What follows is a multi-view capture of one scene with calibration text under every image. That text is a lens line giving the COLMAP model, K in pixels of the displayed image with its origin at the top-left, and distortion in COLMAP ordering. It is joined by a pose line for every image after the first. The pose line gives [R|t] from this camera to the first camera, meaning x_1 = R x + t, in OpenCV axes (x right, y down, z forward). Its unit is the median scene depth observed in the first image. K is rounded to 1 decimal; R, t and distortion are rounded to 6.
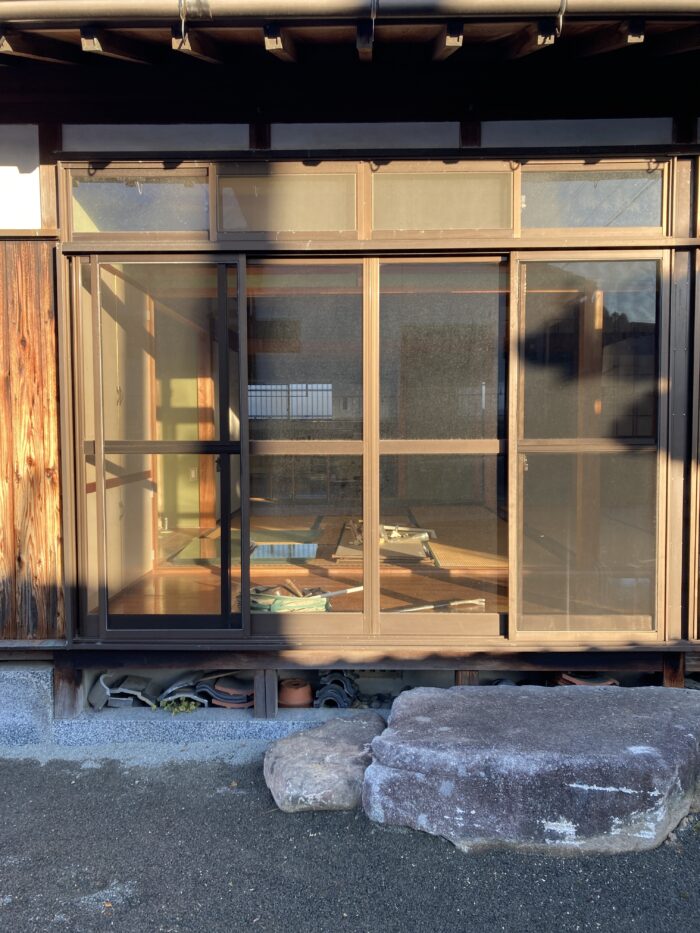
lens RADIAL K [[751.9, 0, 350.0], [0, 751.9, 466.5], [0, 0, 1]] dist [0.003071, -0.001758]
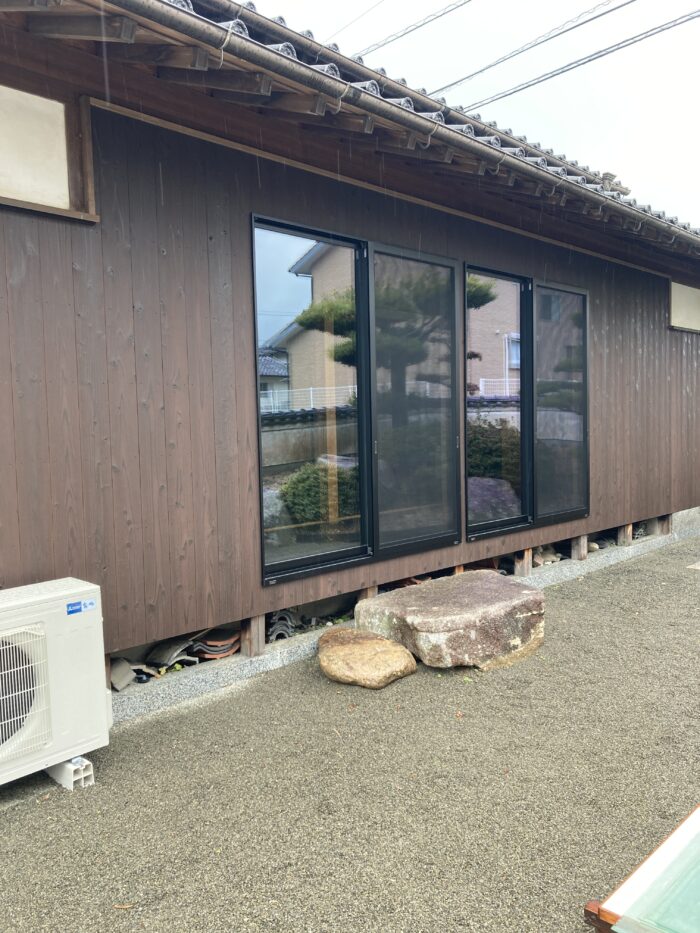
lens RADIAL K [[751.9, 0, 350.0], [0, 751.9, 466.5], [0, 0, 1]] dist [0.003071, -0.001758]
pose [[0.690400, -0.057601, 0.721131, -1.162725], [0.060168, 0.997943, 0.022109, 0.024869], [-0.720922, 0.028125, 0.692446, 0.083049]]
